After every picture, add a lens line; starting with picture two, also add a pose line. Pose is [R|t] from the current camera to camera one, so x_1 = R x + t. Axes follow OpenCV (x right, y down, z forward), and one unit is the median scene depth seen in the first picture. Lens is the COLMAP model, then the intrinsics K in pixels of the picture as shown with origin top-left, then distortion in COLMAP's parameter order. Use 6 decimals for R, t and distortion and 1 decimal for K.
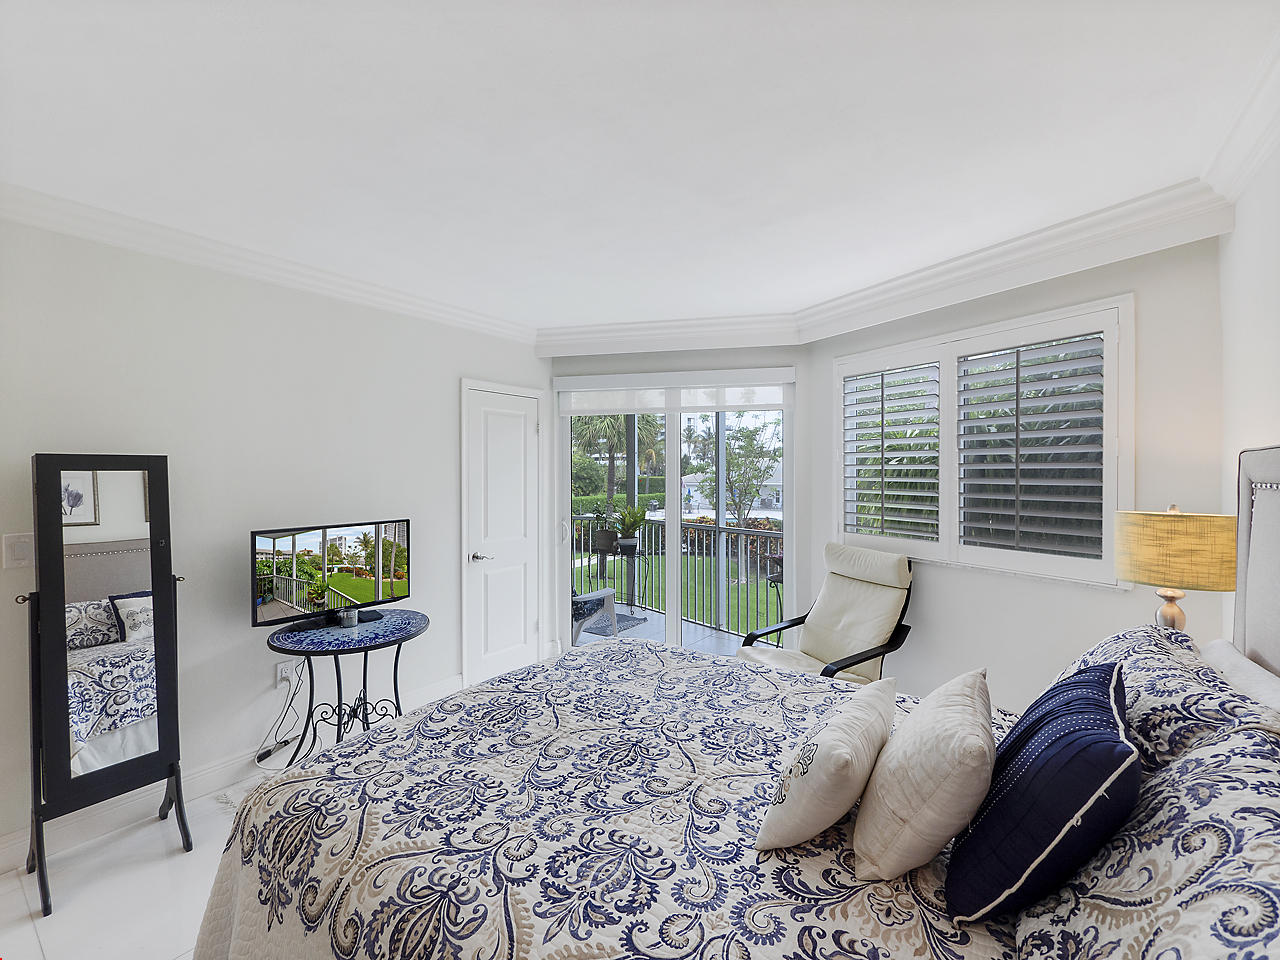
lens RADIAL K [[547.6, 0, 642.9], [0, 547.6, 477.3], [0, 0, 1]] dist [-0.004881, 0.000067]
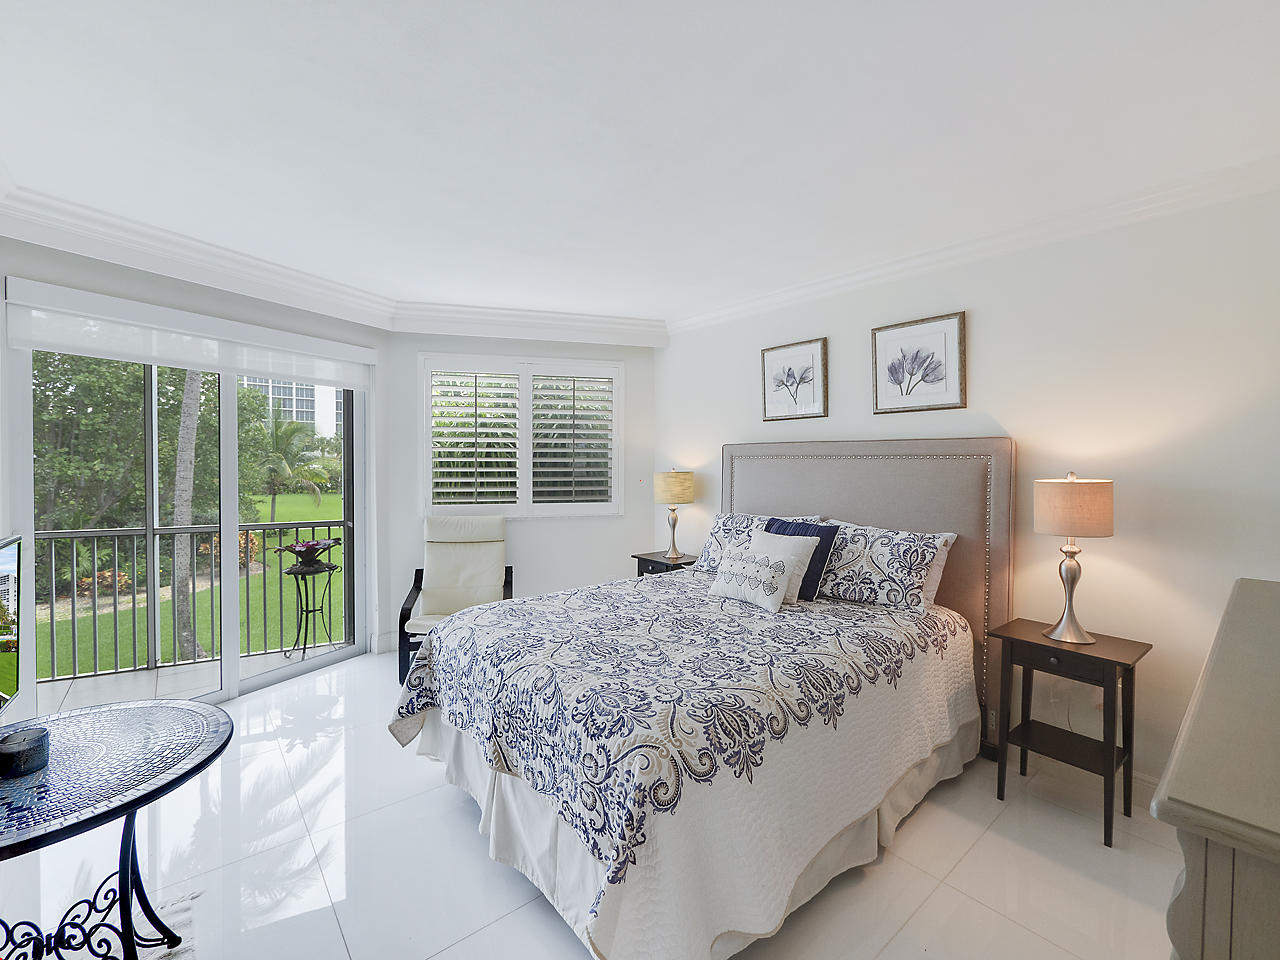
lens RADIAL K [[549.1, 0, 642.0], [0, 549.1, 473.3], [0, 0, 1]] dist [-0.003921, -0.000305]
pose [[0.250022, -0.020641, 0.968020, -1.077347], [0.009178, 0.999778, 0.018947, 0.024464], [-0.968197, 0.004148, 0.250156, 0.487098]]
